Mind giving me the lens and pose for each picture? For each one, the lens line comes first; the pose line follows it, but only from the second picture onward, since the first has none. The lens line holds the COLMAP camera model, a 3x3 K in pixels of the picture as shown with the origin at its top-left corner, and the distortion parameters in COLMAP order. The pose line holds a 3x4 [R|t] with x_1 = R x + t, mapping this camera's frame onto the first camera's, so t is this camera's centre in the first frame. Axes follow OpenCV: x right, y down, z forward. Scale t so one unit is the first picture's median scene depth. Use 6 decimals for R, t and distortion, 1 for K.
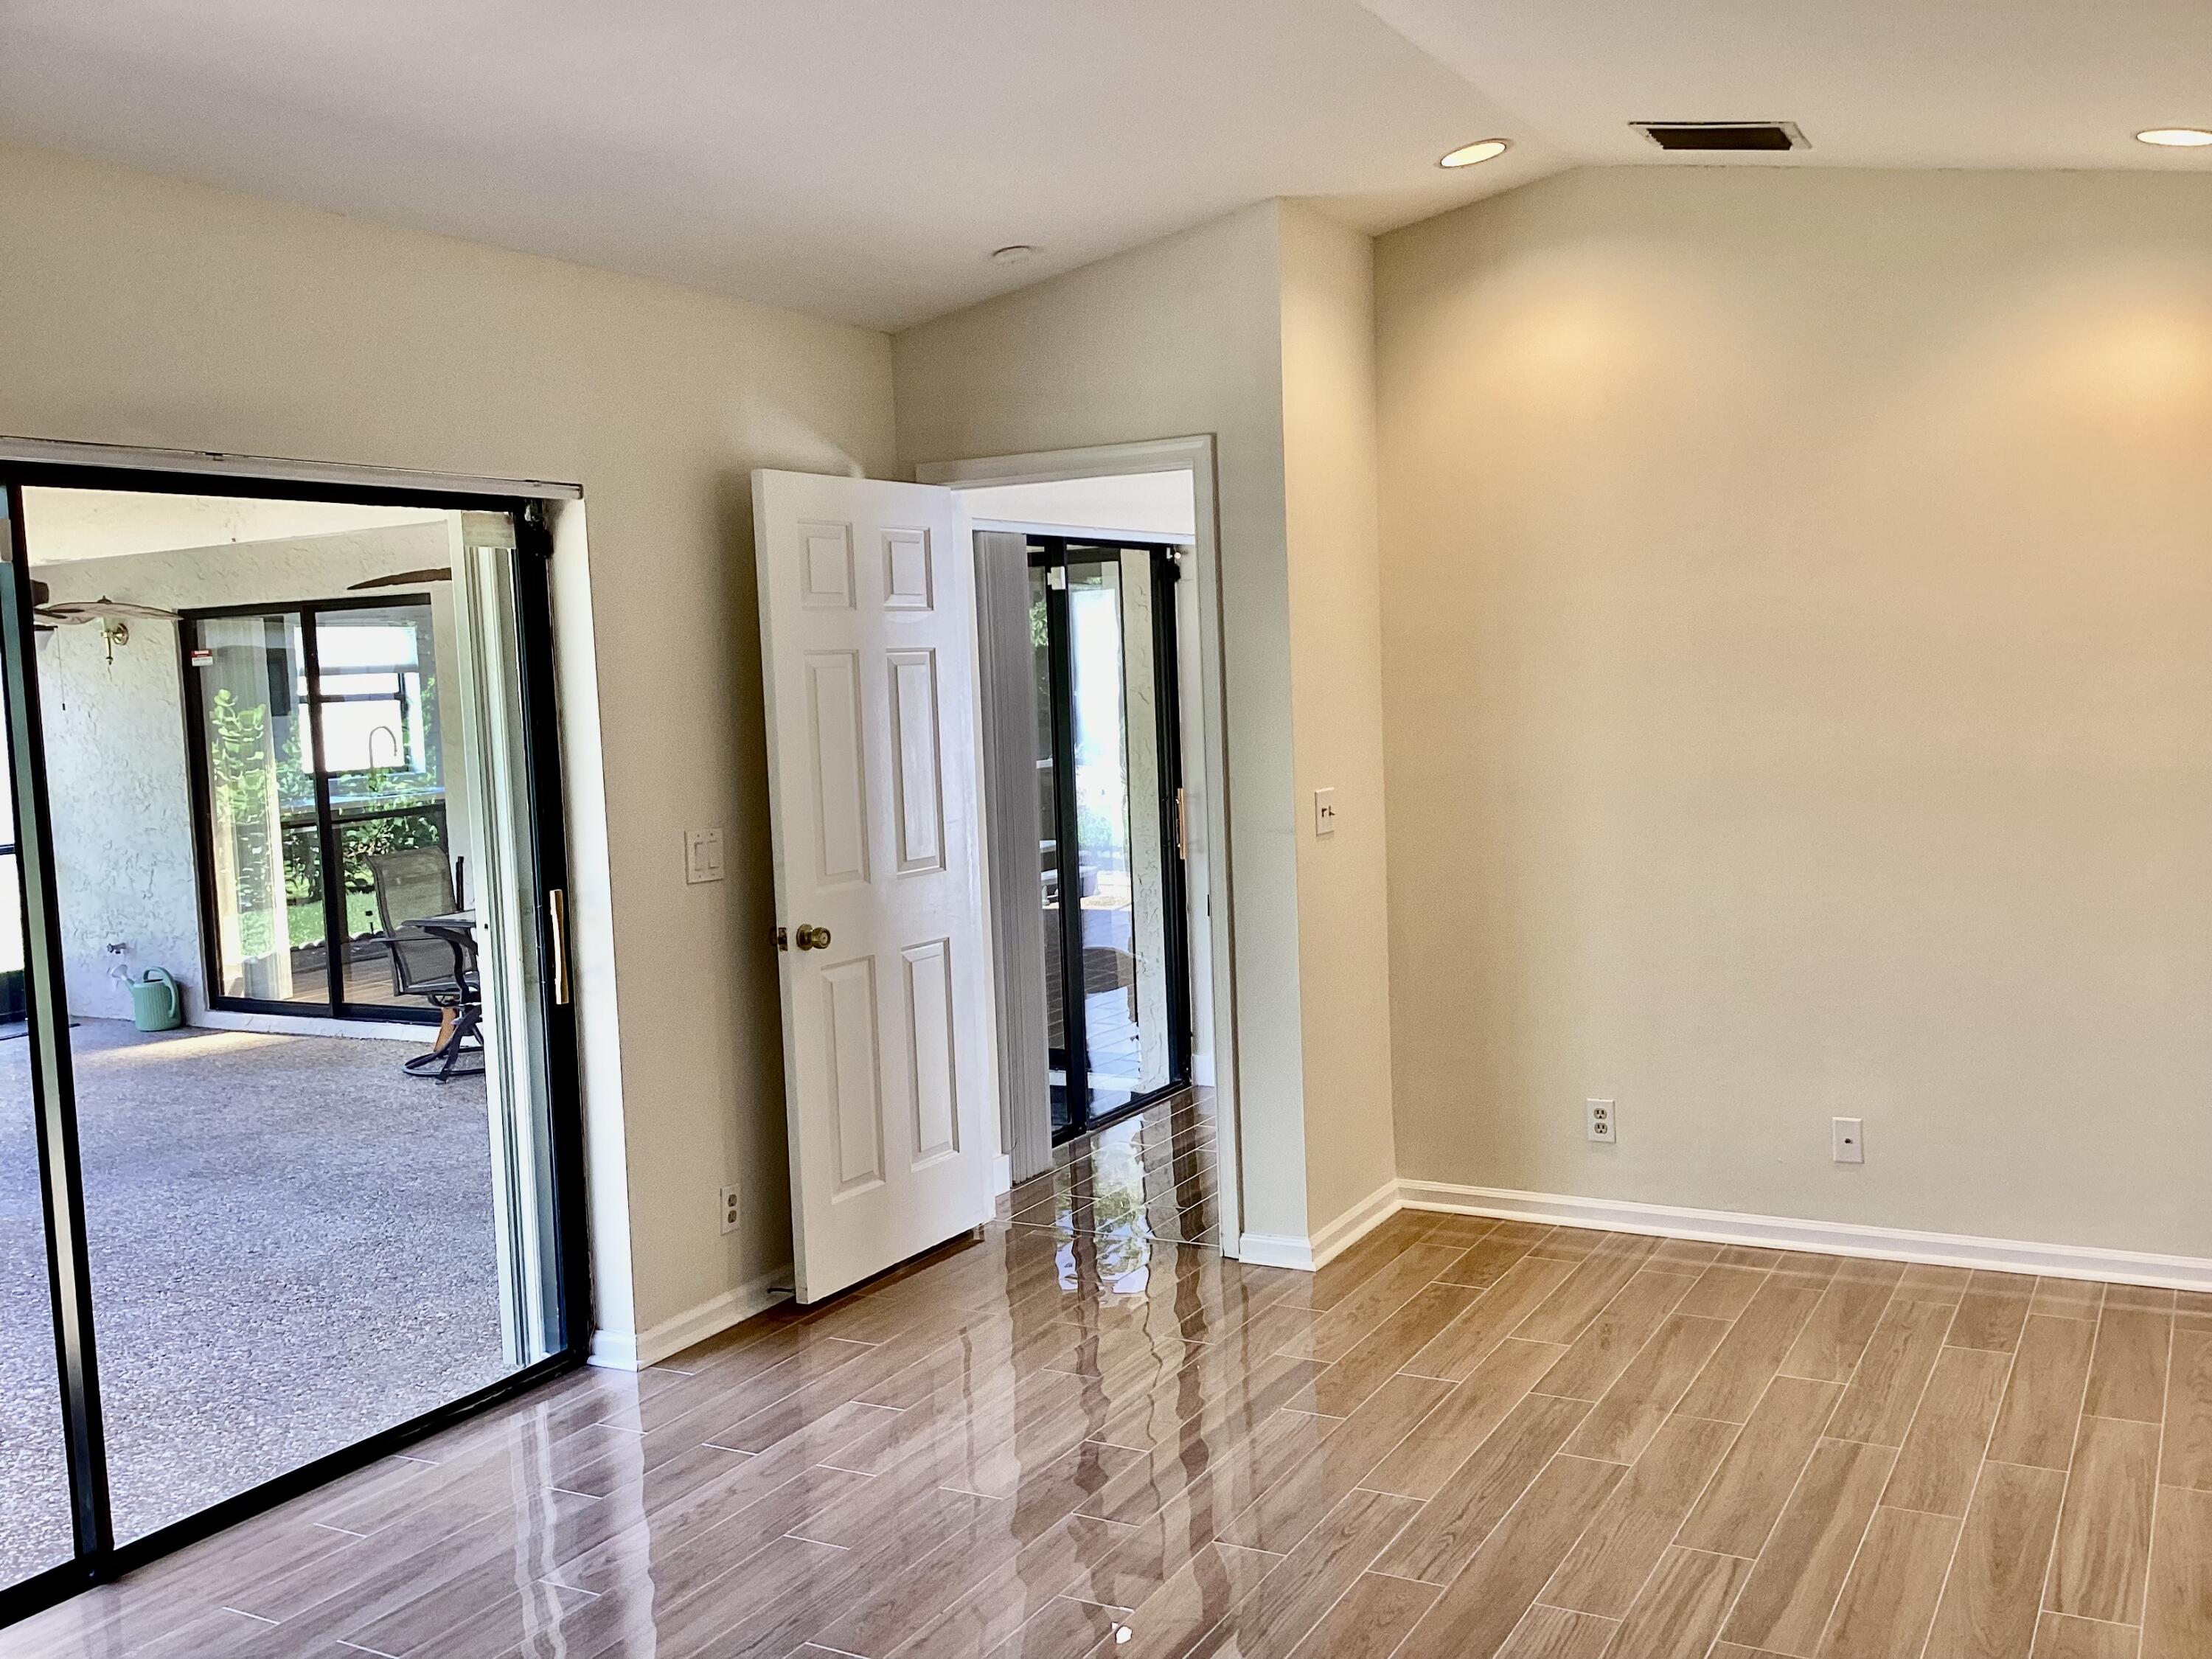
lens RADIAL K [[1987.4, 0, 1117.4], [0, 1987.4, 836.4], [0, 0, 1]] dist [0.119669, -0.220903]
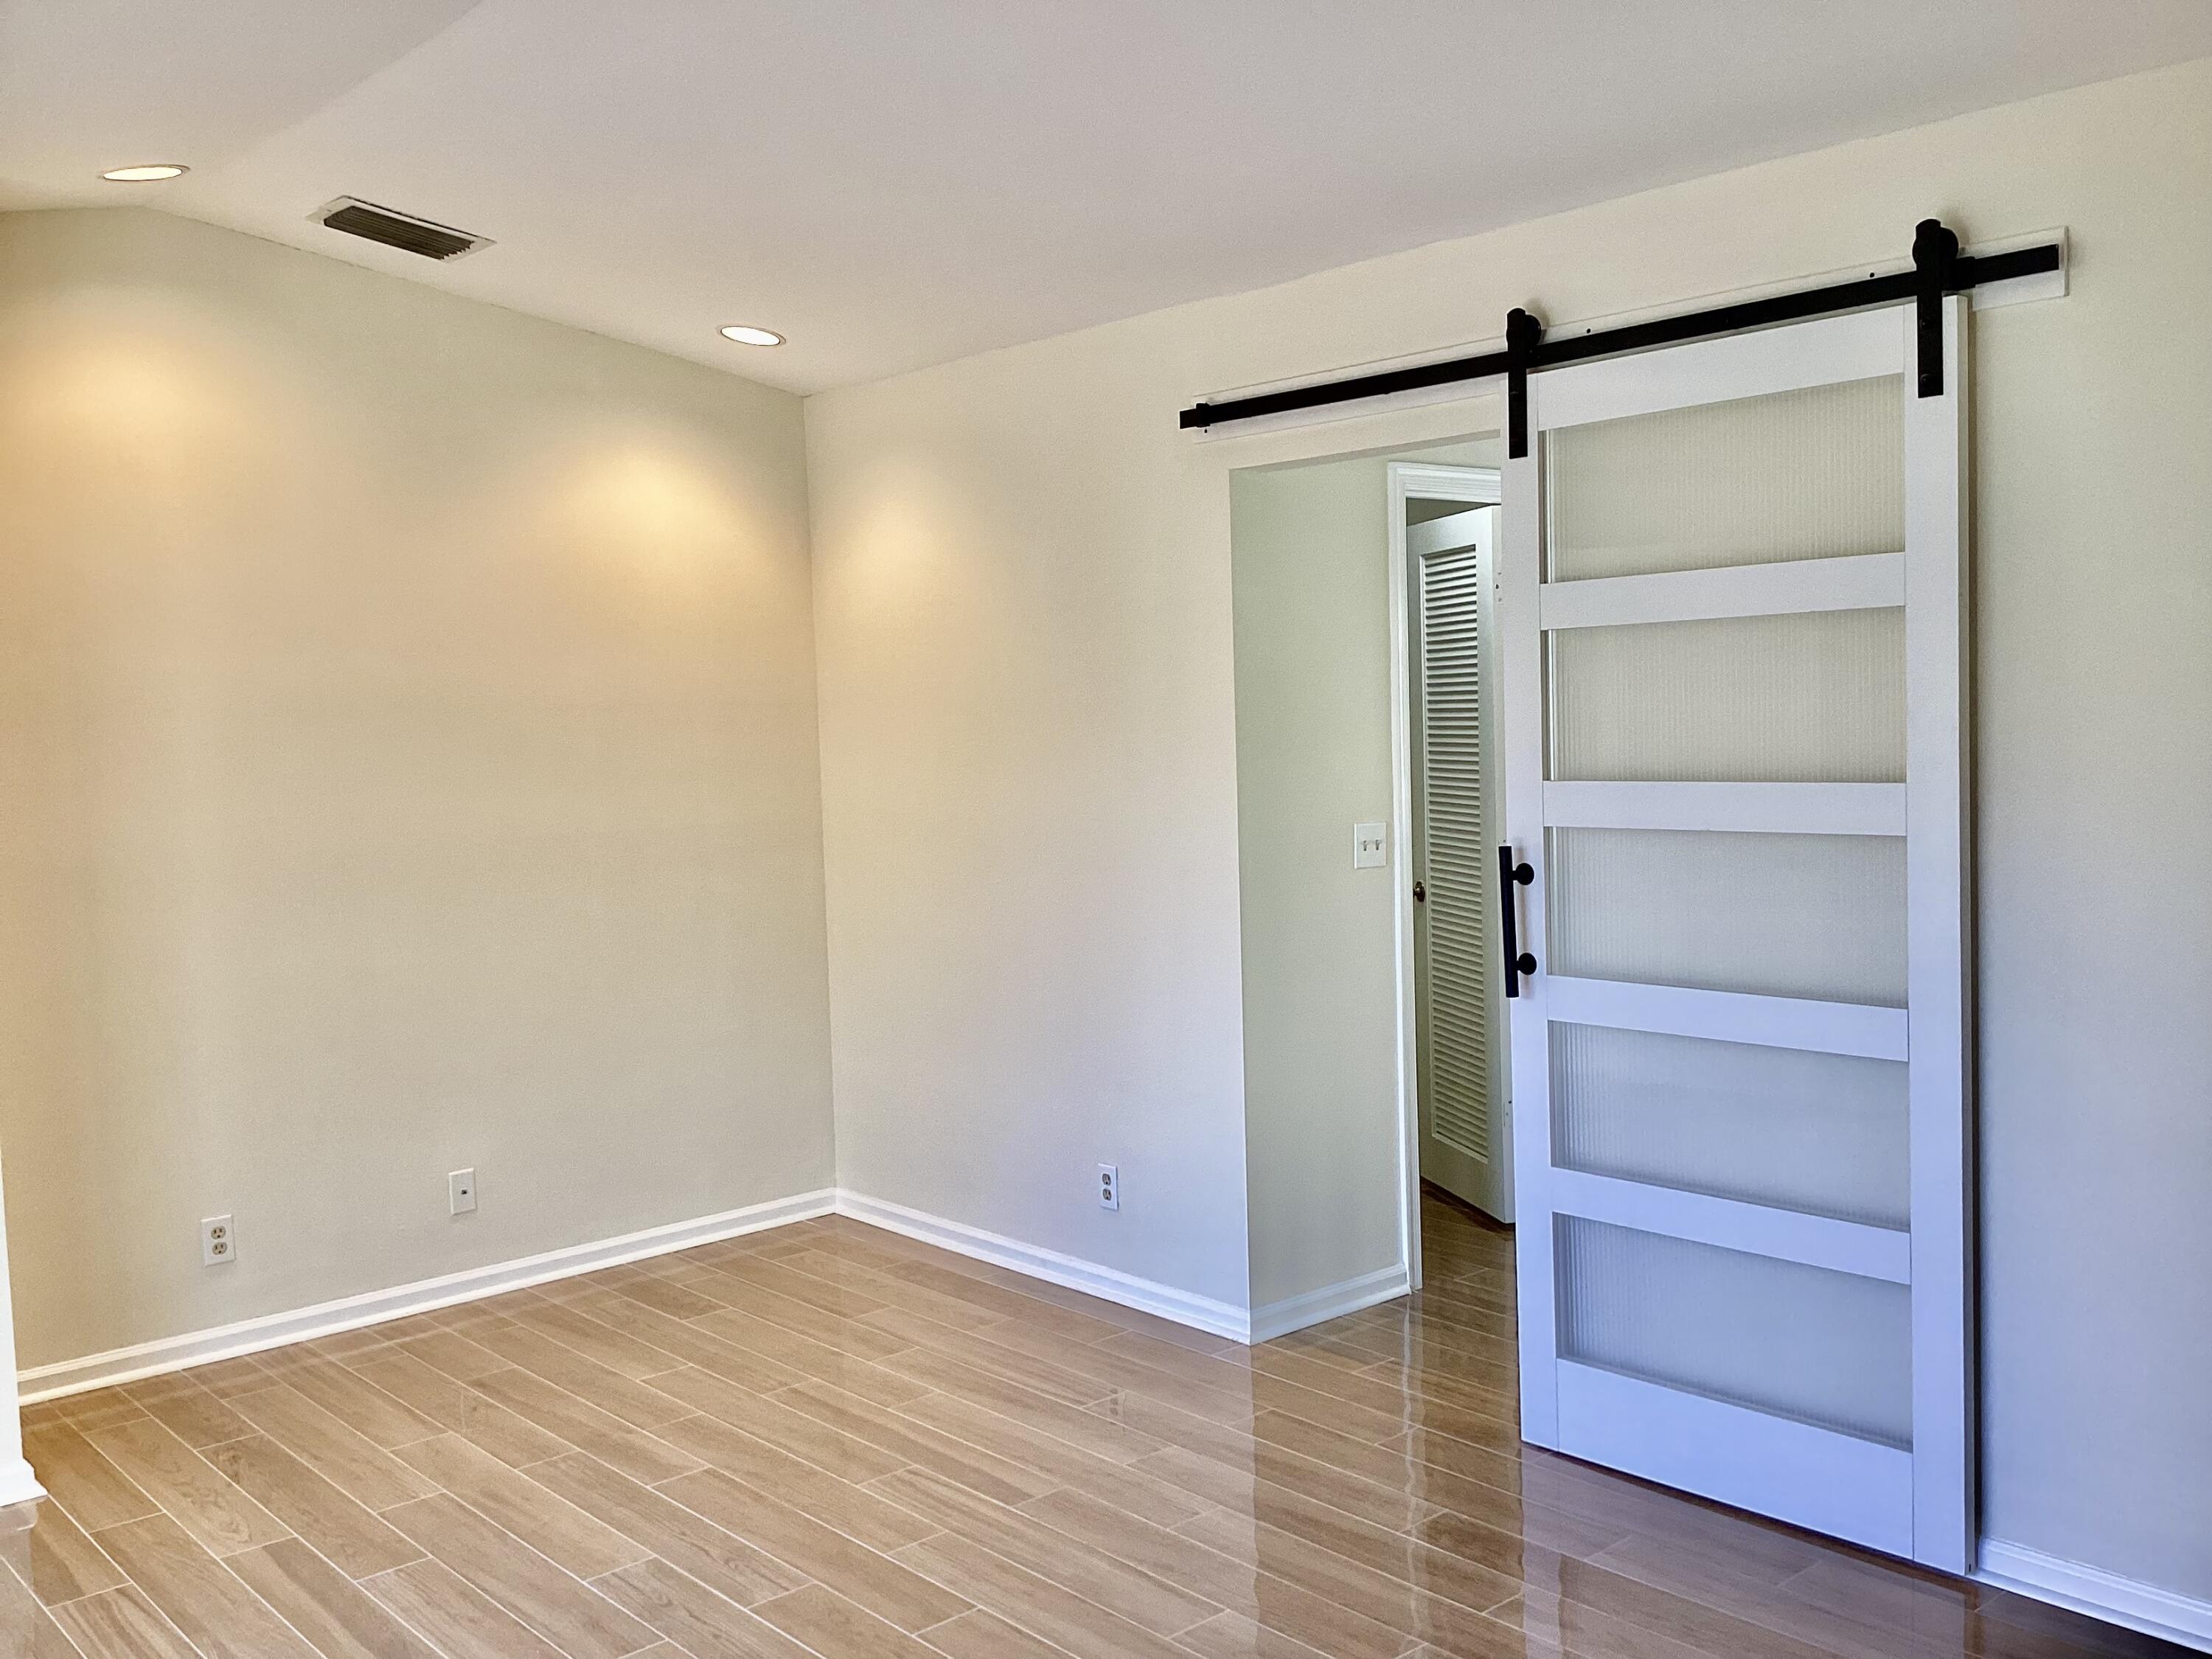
lens RADIAL K [[1987.4, 0, 1117.4], [0, 1987.4, 836.4], [0, 0, 1]] dist [0.119669, -0.220903]
pose [[0.335006, -0.037276, 0.941478, -0.556125], [0.100016, 0.994979, 0.003806, -0.004711], [-0.936892, 0.092888, 0.337052, 0.331221]]
